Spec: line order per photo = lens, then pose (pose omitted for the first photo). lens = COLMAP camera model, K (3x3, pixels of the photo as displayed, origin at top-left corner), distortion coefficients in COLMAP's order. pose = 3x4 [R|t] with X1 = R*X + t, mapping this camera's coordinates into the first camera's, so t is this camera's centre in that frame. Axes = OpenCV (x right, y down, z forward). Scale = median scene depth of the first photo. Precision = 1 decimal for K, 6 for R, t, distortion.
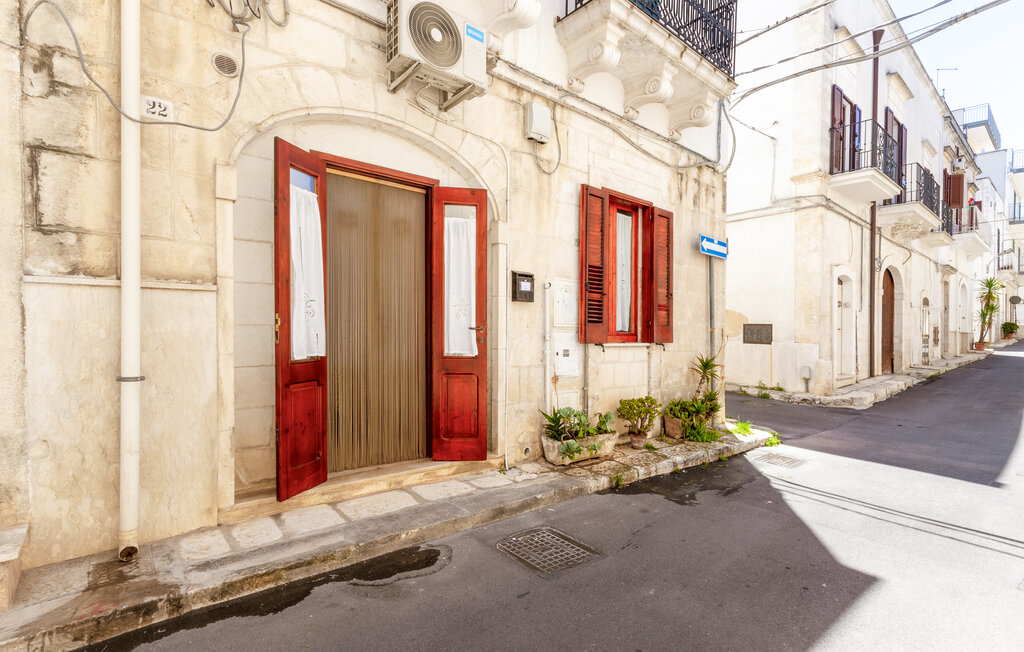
lens RADIAL K [[488.9, 0, 512.0], [0, 488.9, 326.0], [0, 0, 1]] dist [0.001522, 0.000231]
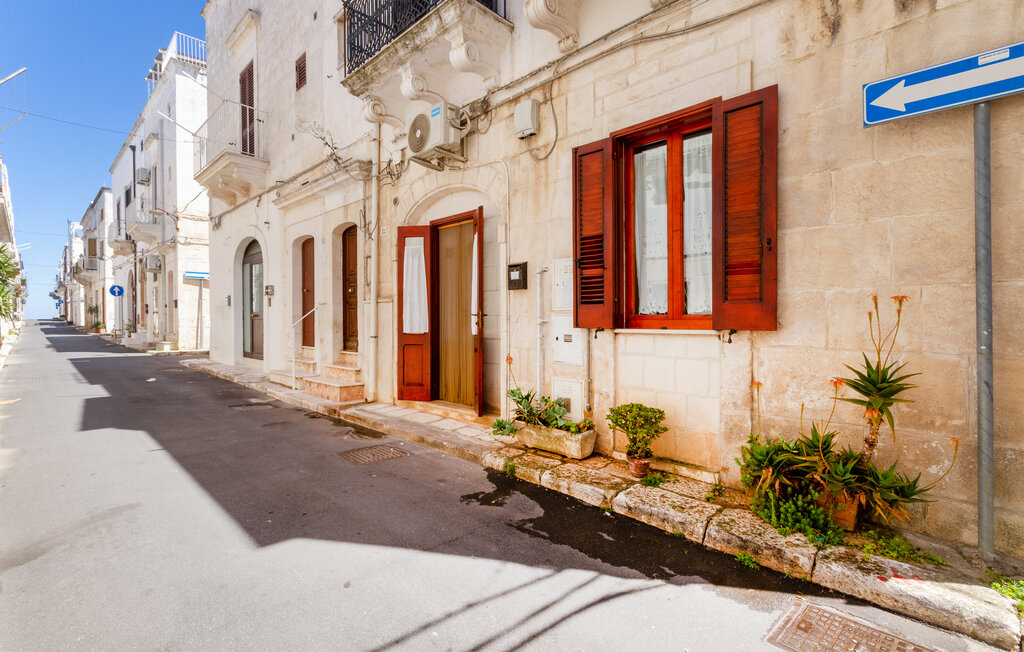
lens RADIAL K [[468.7, 0, 508.2], [0, 468.7, 339.2], [0, 0, 1]] dist [0.003693, 0.000499]
pose [[0.088191, 0.006338, -0.996083, 1.030057], [-0.001660, 0.999979, 0.006216, 0.053779], [0.996102, 0.001105, 0.088199, 0.842219]]
